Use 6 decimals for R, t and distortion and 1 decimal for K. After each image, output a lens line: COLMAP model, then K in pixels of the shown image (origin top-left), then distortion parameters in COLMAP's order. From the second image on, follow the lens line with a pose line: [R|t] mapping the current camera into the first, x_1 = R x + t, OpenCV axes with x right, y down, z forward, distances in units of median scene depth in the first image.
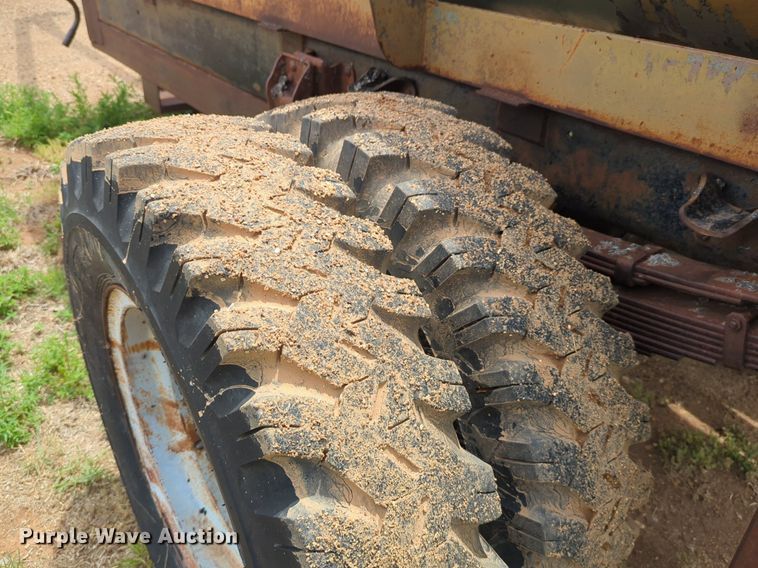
lens RADIAL K [[621.2, 0, 381.3], [0, 621.2, 285.5], [0, 0, 1]] dist [0.022956, -0.014116]
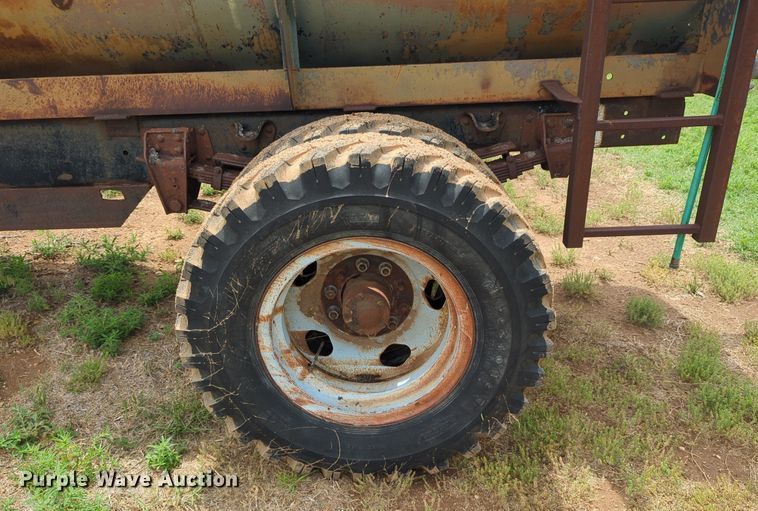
lens RADIAL K [[614.2, 0, 373.1], [0, 614.2, 288.4], [0, 0, 1]] dist [0.058405, -0.057640]
pose [[0.608345, -0.402760, 0.683886, -1.592333], [0.459336, 0.881367, 0.110464, -0.012959], [-0.647246, 0.246933, 0.721178, -0.302033]]
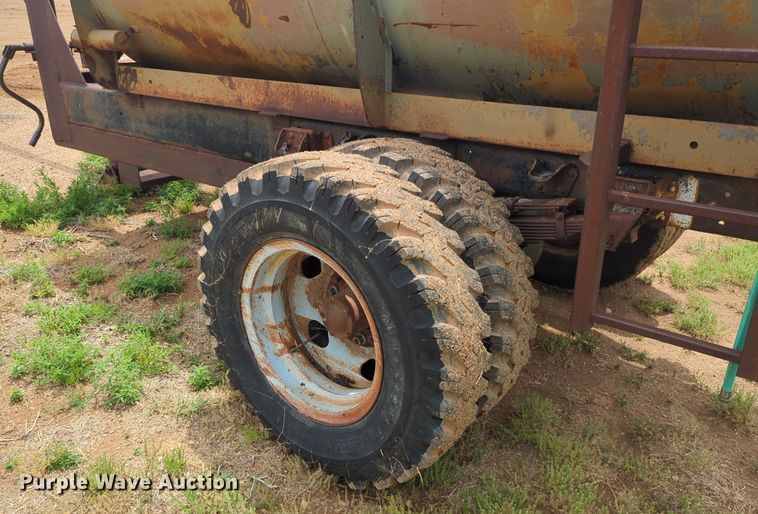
lens RADIAL K [[614.2, 0, 379.7], [0, 614.2, 286.2], [0, 0, 1]] dist [0.058405, -0.057640]
pose [[0.968431, -0.129363, 0.213090, -0.552478], [0.154007, 0.982648, -0.103365, 0.414192], [-0.196021, 0.132919, 0.971549, -0.978741]]
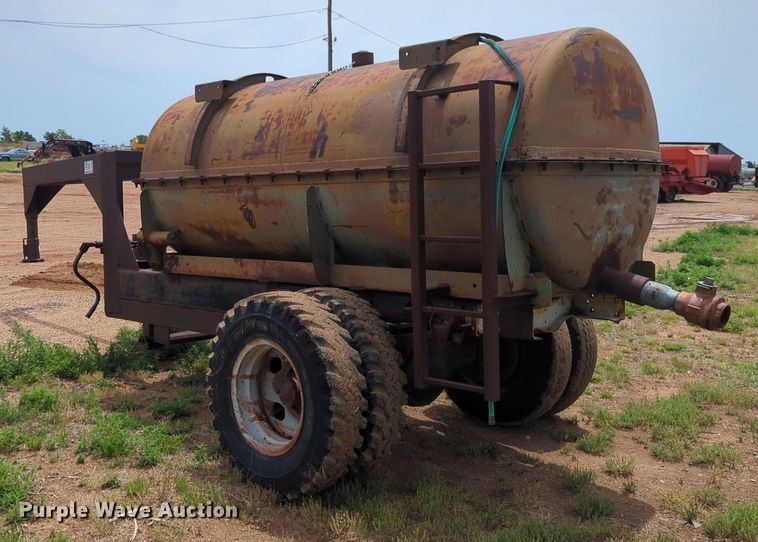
lens RADIAL K [[854.6, 0, 361.5], [0, 854.6, 254.8], [0, 0, 1]] dist [0.055384, 0.000000]
pose [[0.989971, -0.053283, 0.130840, -0.428282], [0.107960, 0.882690, -0.457387, 1.897189], [-0.091120, 0.466925, 0.879590, -3.596999]]
